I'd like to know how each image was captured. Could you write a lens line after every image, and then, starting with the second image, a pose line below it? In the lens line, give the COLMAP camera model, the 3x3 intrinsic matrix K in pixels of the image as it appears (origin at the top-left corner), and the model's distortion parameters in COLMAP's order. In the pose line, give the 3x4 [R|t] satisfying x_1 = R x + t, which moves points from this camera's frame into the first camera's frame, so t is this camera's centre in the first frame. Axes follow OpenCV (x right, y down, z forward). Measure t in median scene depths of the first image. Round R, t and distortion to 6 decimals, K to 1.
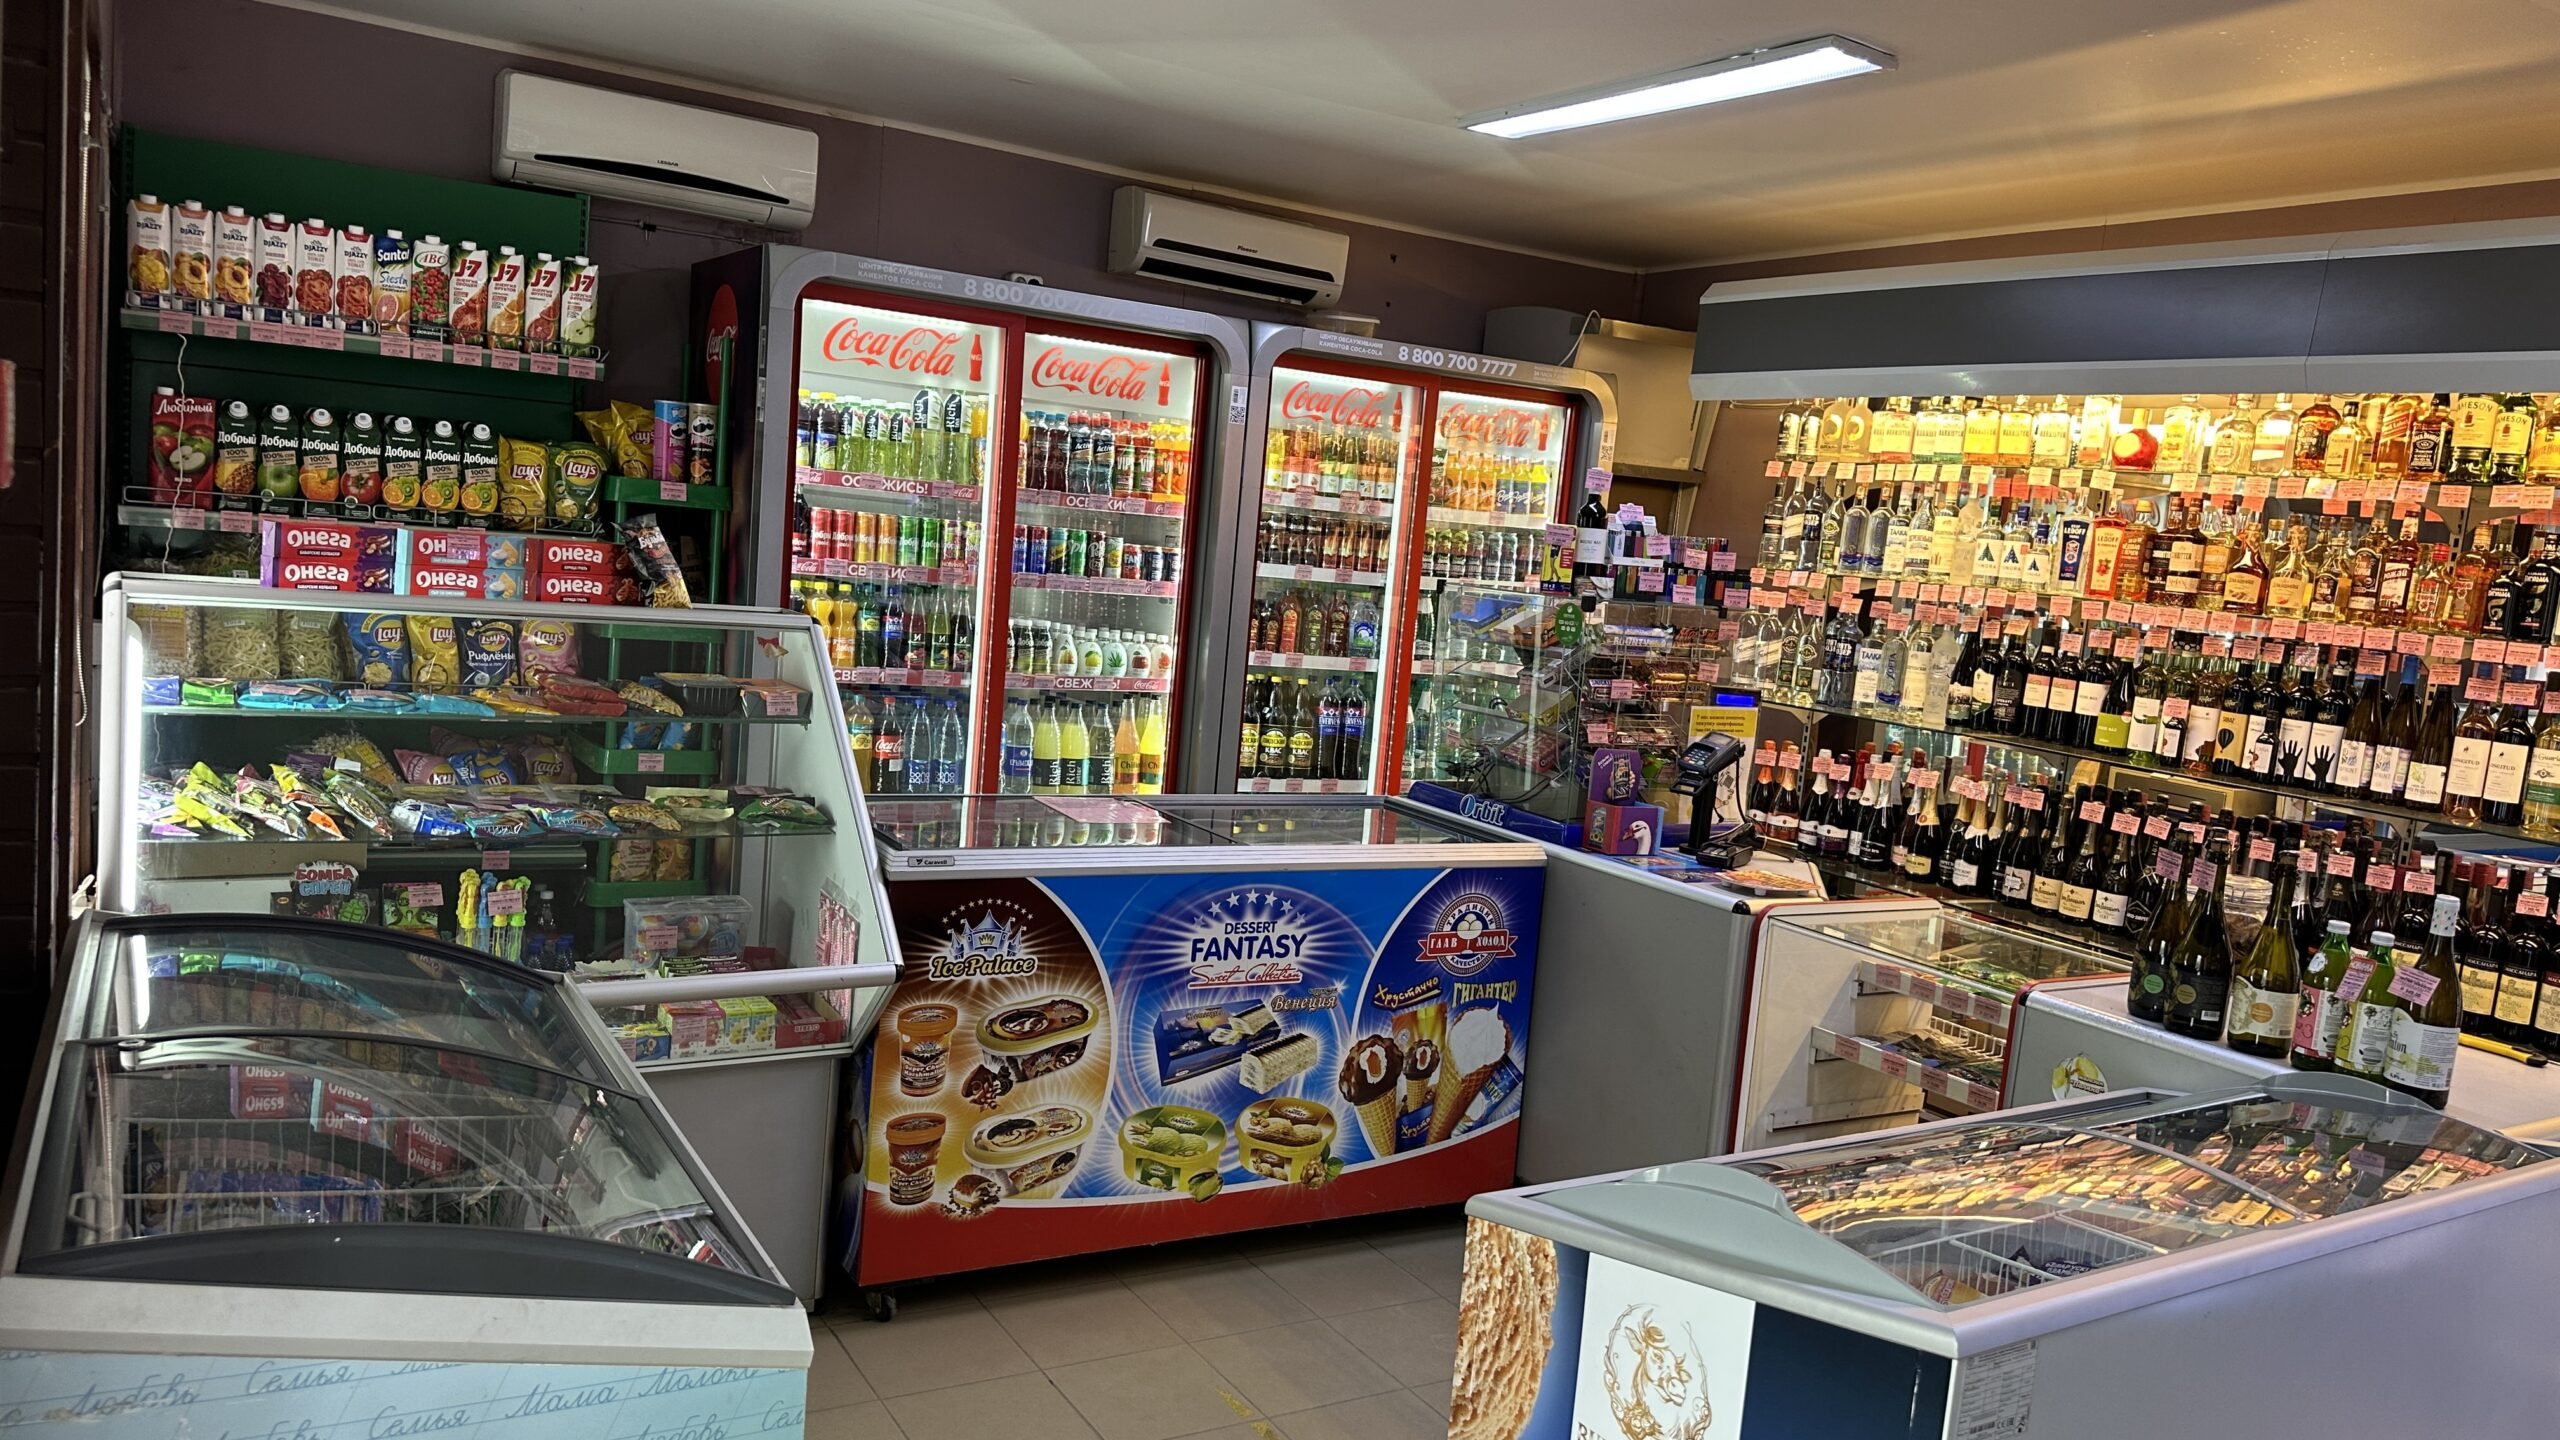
lens RADIAL K [[1769.5, 0, 1280.0], [0, 1769.5, 720.0], [0, 0, 1]] dist [-0.067076, 0.003483]
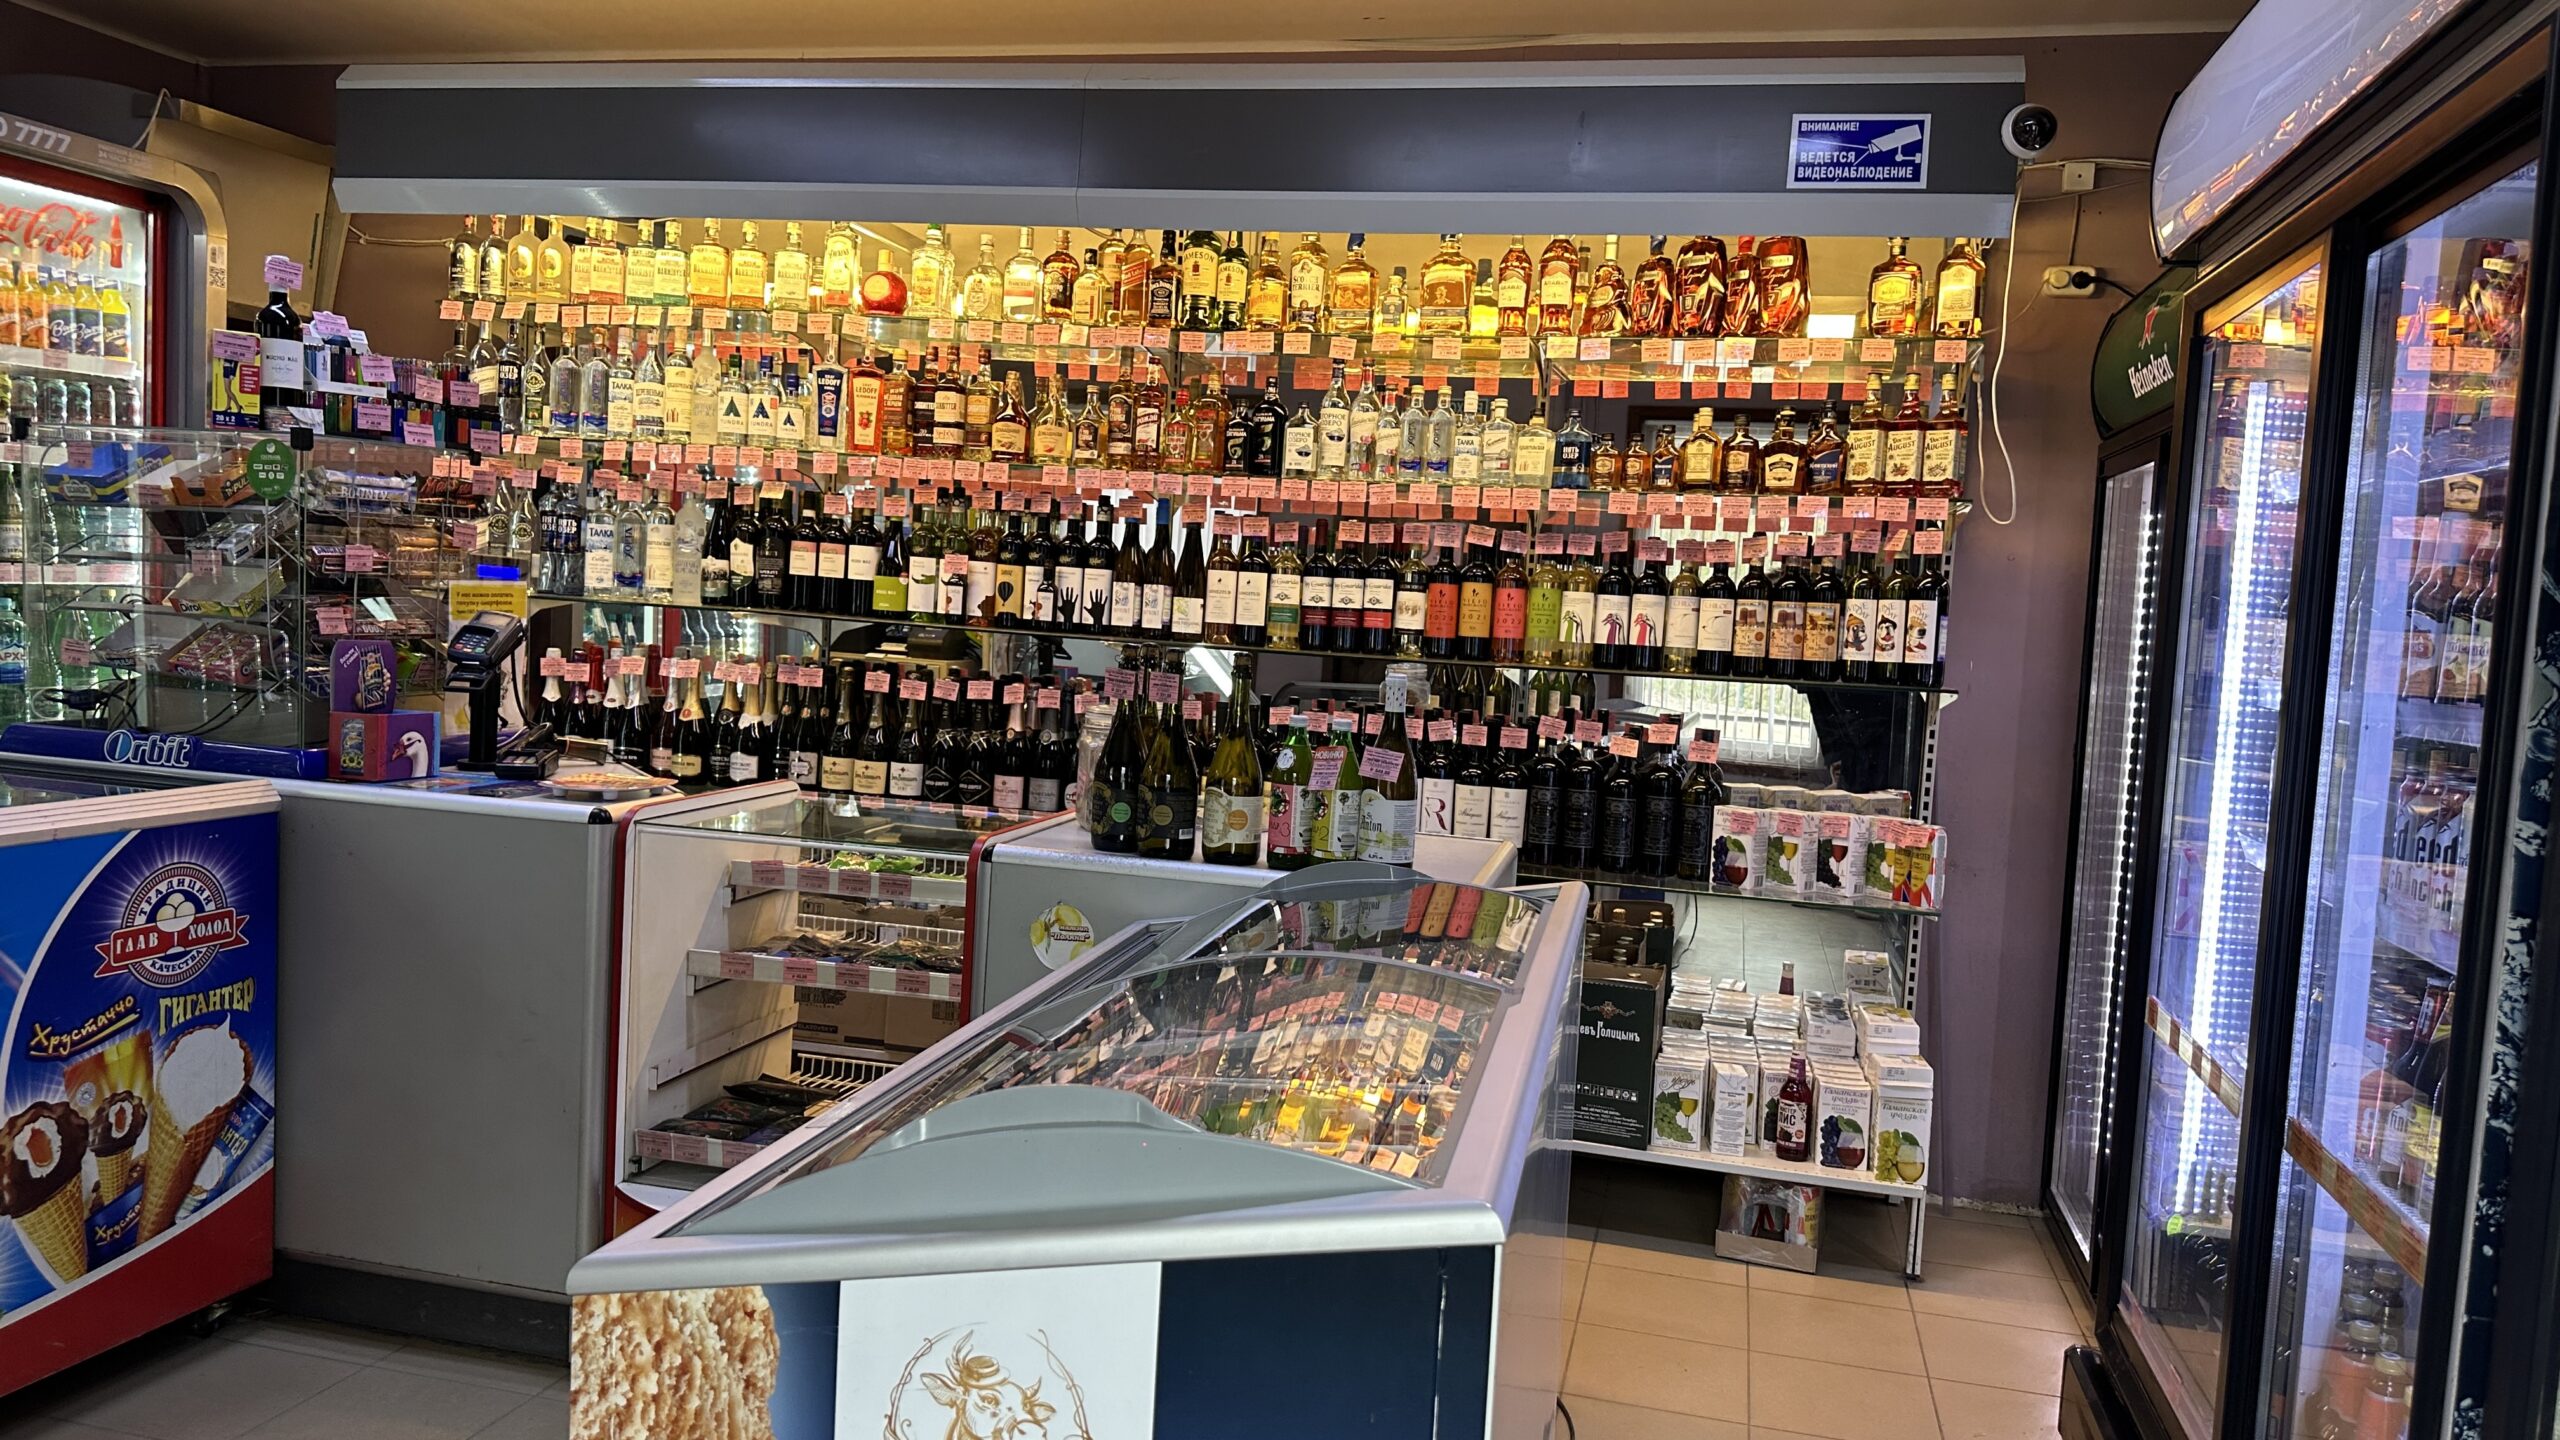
lens RADIAL K [[1773.5, 0, 1353.0], [0, 1773.5, 698.5], [0, 0, 1]] dist [0.140271, -0.179508]
pose [[0.701876, -0.112296, 0.703391, -0.047667], [0.091805, 0.993520, 0.067008, 0.023509], [-0.706358, 0.017543, 0.707638, 0.143134]]
